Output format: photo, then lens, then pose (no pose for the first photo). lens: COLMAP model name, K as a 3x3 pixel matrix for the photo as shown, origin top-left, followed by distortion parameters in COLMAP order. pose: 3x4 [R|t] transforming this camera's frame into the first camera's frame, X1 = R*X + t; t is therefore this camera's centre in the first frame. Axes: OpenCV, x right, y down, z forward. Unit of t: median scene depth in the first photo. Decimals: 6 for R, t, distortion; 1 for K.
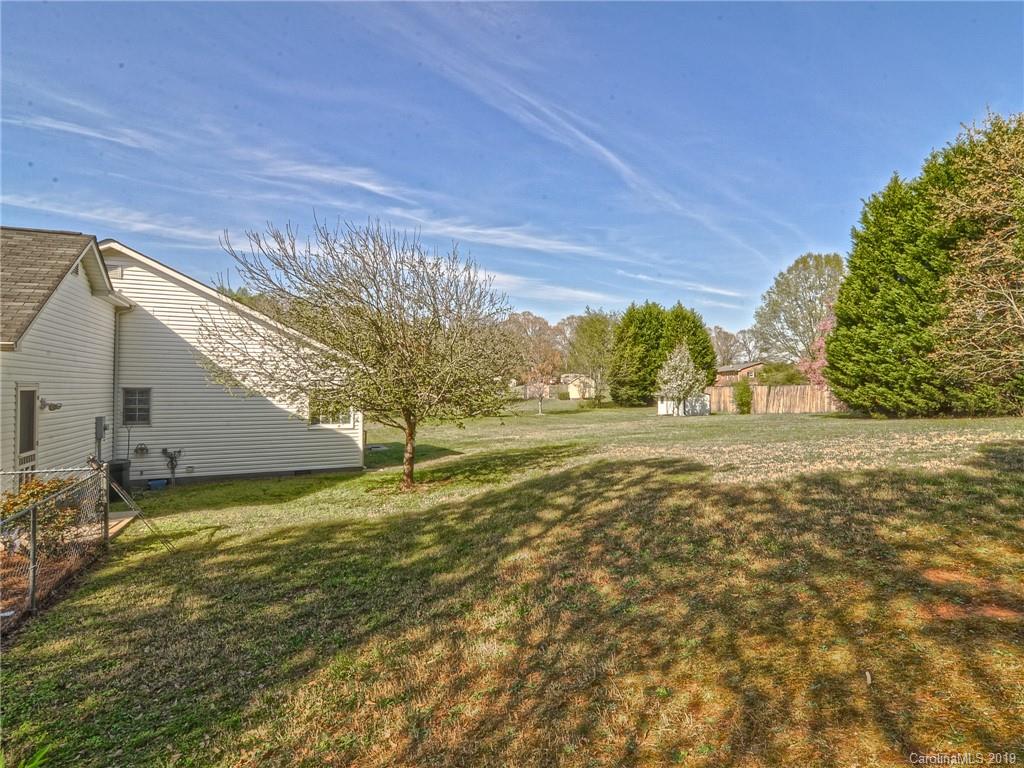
lens RADIAL K [[558.2, 0, 516.0], [0, 558.2, 381.6], [0, 0, 1]] dist [0.006496, -0.005240]
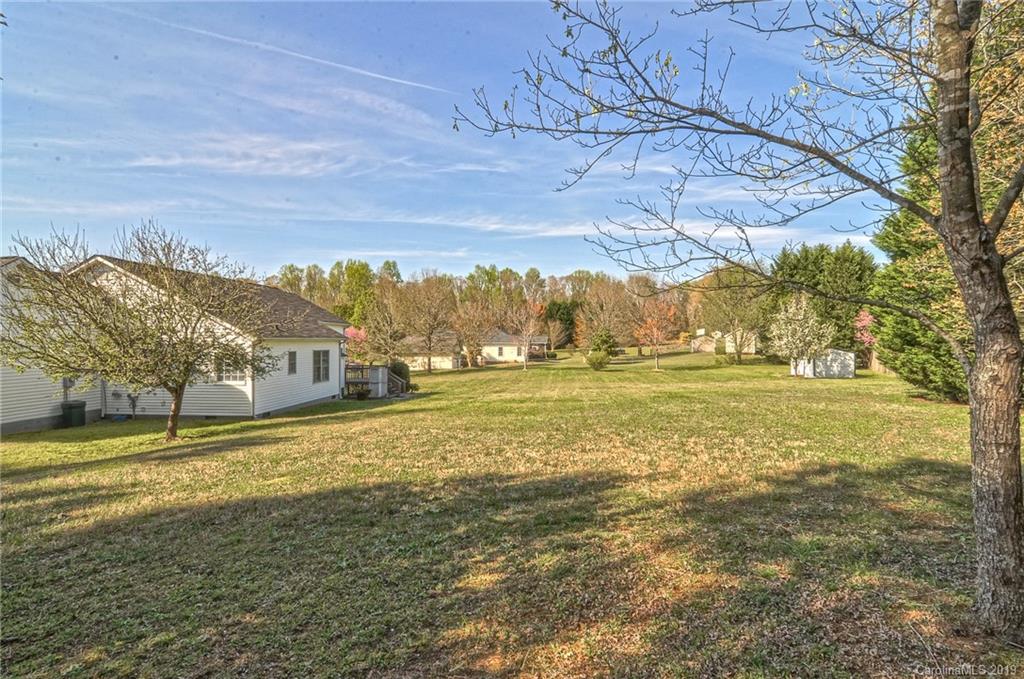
lens RADIAL K [[469.2, 0, 504.8], [0, 469.2, 339.6], [0, 0, 1]] dist [-0.001315, -0.000172]
pose [[0.851361, -0.002207, -0.524575, 0.273268], [0.009447, 0.999893, 0.011125, -0.008150], [0.524495, -0.014428, 0.851291, 0.156163]]
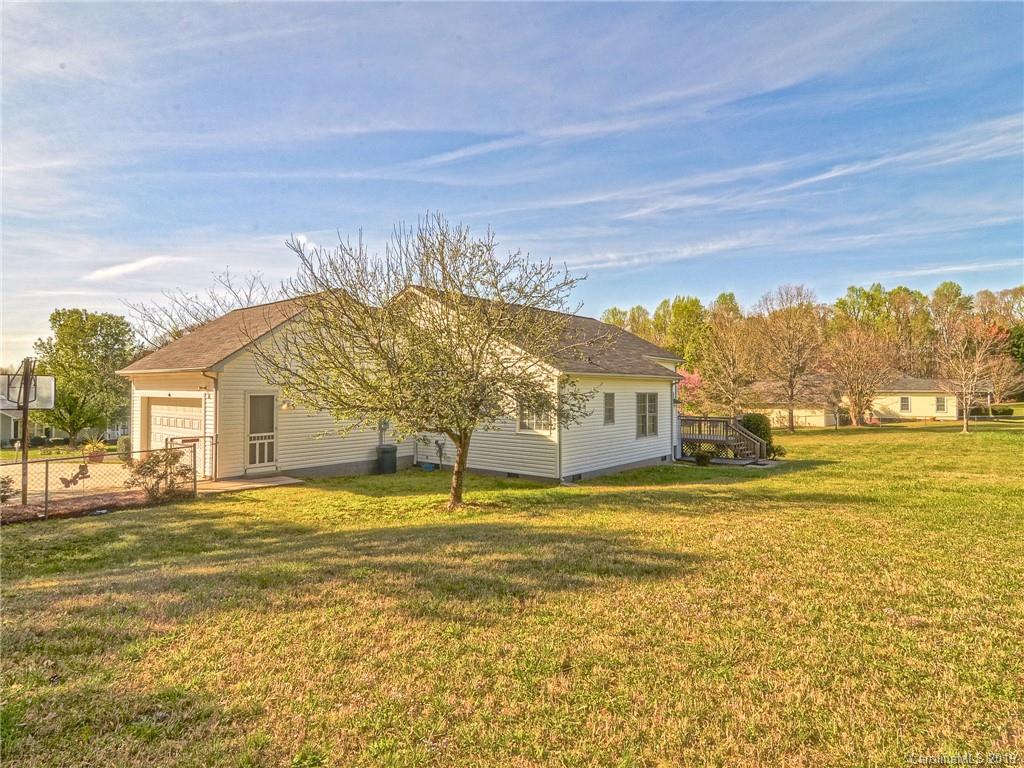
lens RADIAL K [[558.2, 0, 511.3], [0, 558.2, 385.2], [0, 0, 1]] dist [0.006496, -0.005240]
pose [[0.397940, -0.010397, -0.917353, 0.195946], [0.017478, 0.999840, -0.003750, 0.000894], [0.917245, -0.014541, 0.398058, 0.212818]]
